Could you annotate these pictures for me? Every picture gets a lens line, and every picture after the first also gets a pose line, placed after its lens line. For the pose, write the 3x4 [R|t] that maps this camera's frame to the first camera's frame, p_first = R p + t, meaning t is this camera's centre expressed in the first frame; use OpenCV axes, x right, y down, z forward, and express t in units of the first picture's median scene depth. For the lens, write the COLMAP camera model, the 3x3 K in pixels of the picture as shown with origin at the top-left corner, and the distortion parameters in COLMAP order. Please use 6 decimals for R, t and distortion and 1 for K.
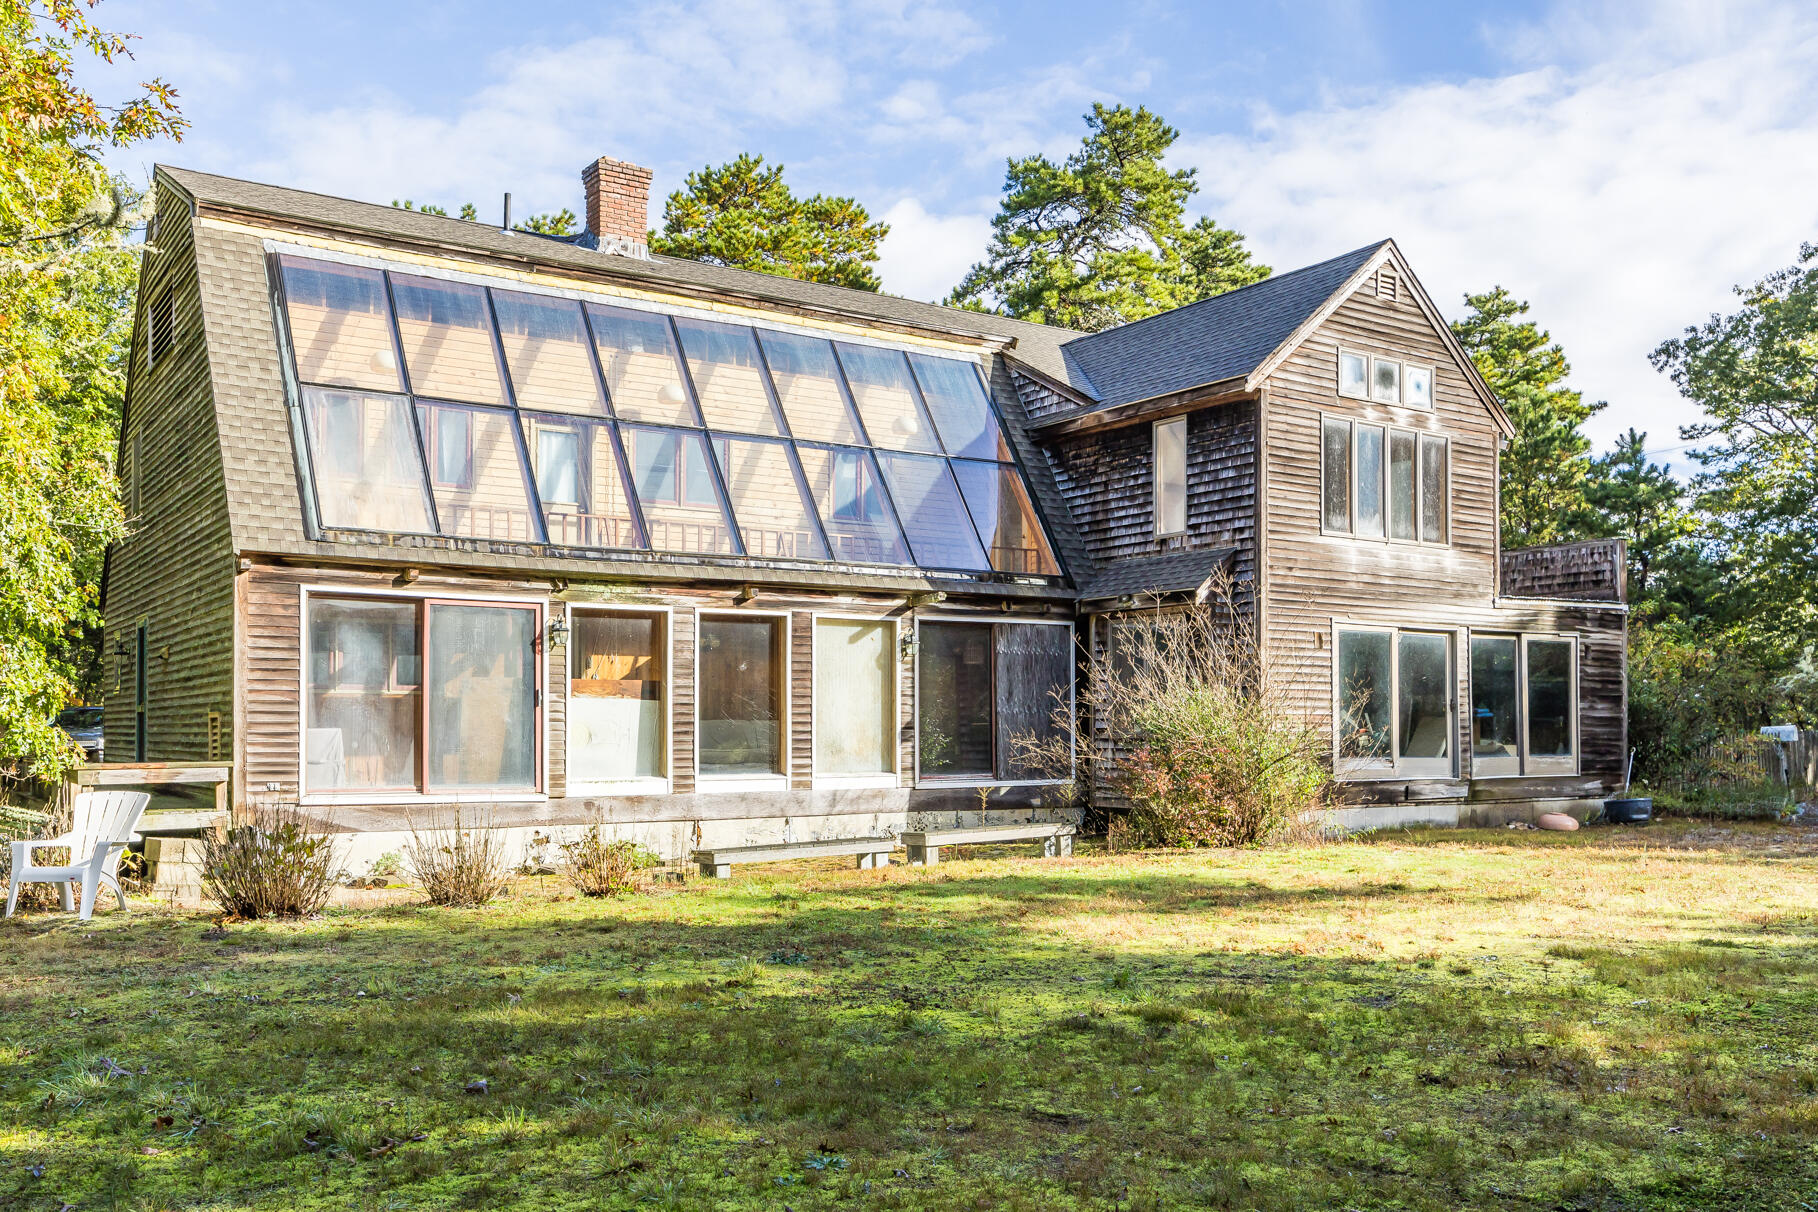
lens RADIAL K [[1630.3, 0, 915.4], [0, 1630.3, 705.6], [0, 0, 1]] dist [0.009069, 0.013205]
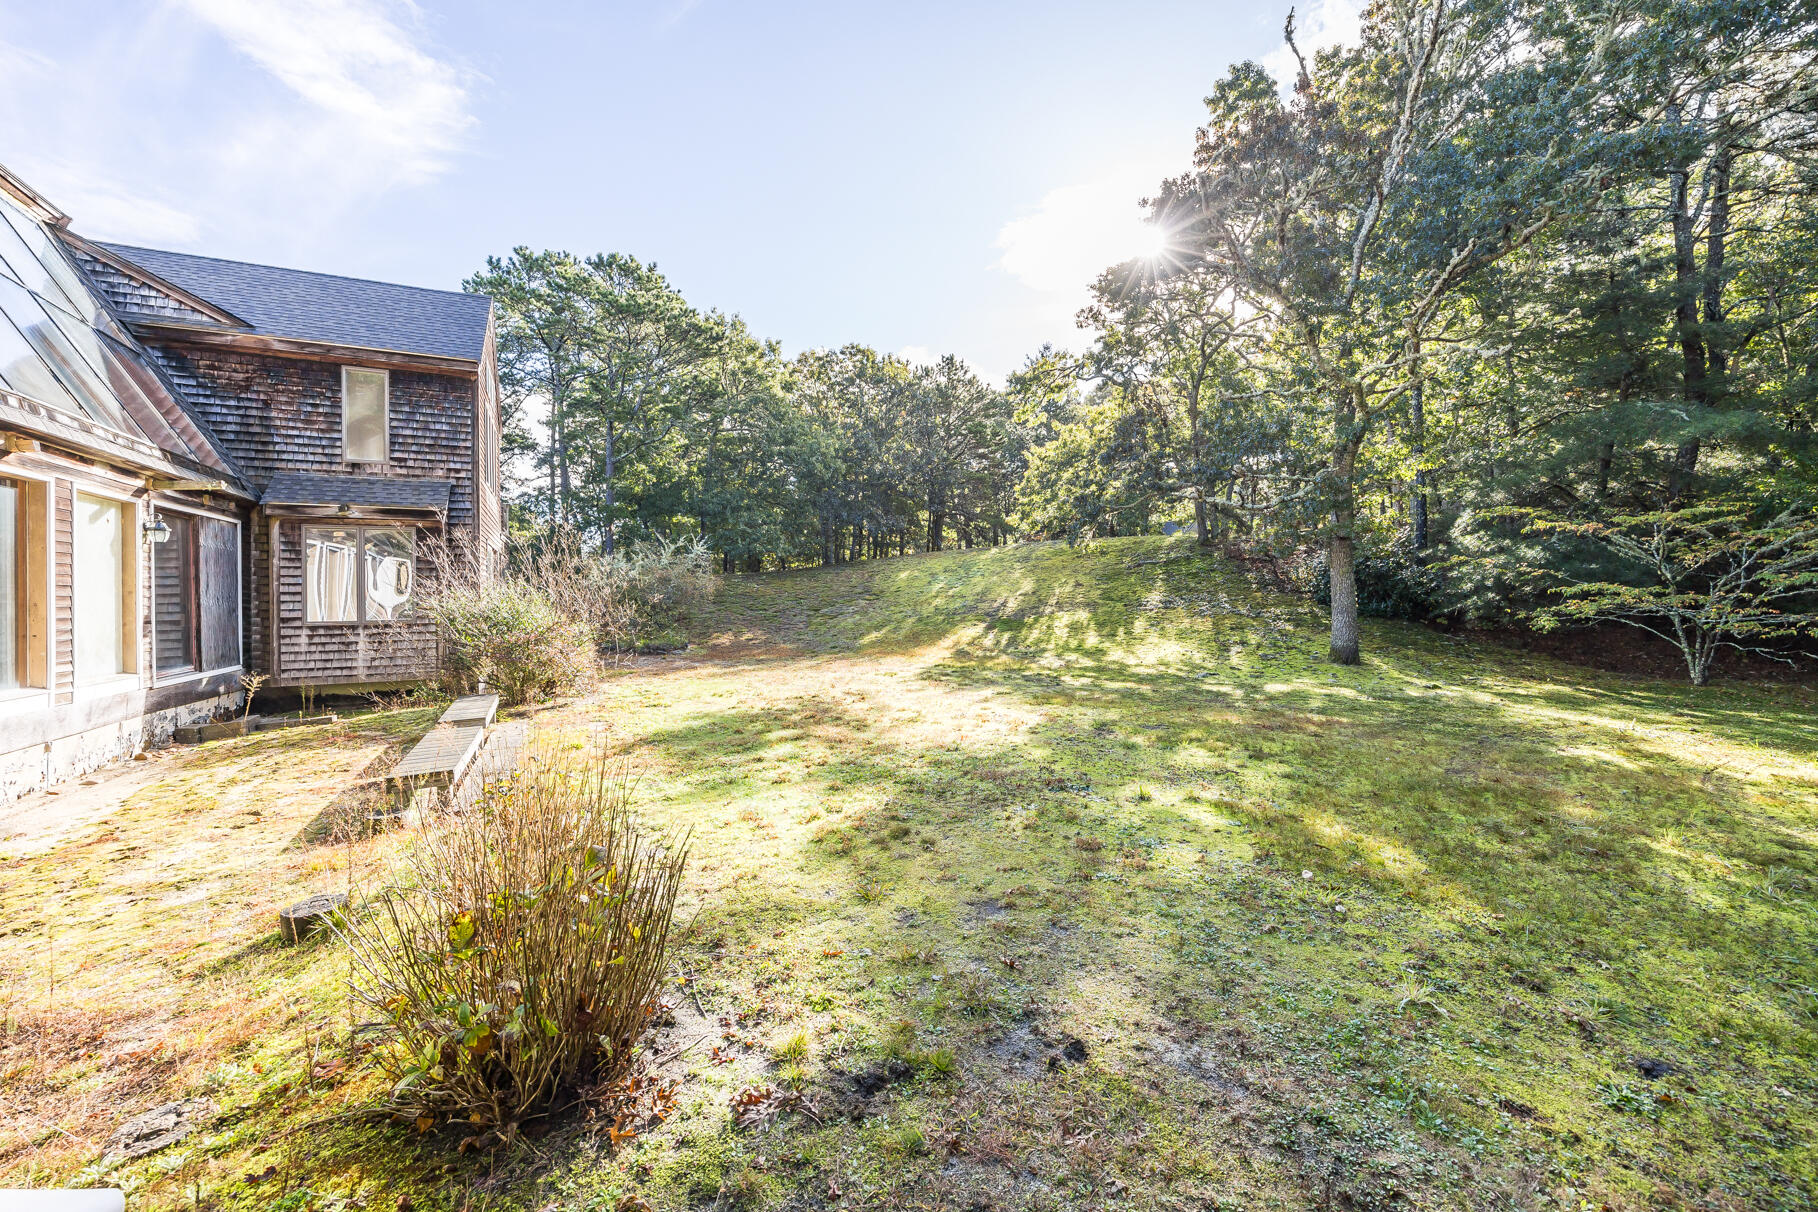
lens RADIAL K [[720.7, 0, 909.0], [0, 720.7, 606.0], [0, 0, 1]] dist [-0.000300, -0.000082]
pose [[0.132538, -0.011549, 0.991111, -0.376168], [-0.001705, 0.999928, 0.011880, -0.001036], [-0.991176, -0.003264, 0.132509, 0.571690]]
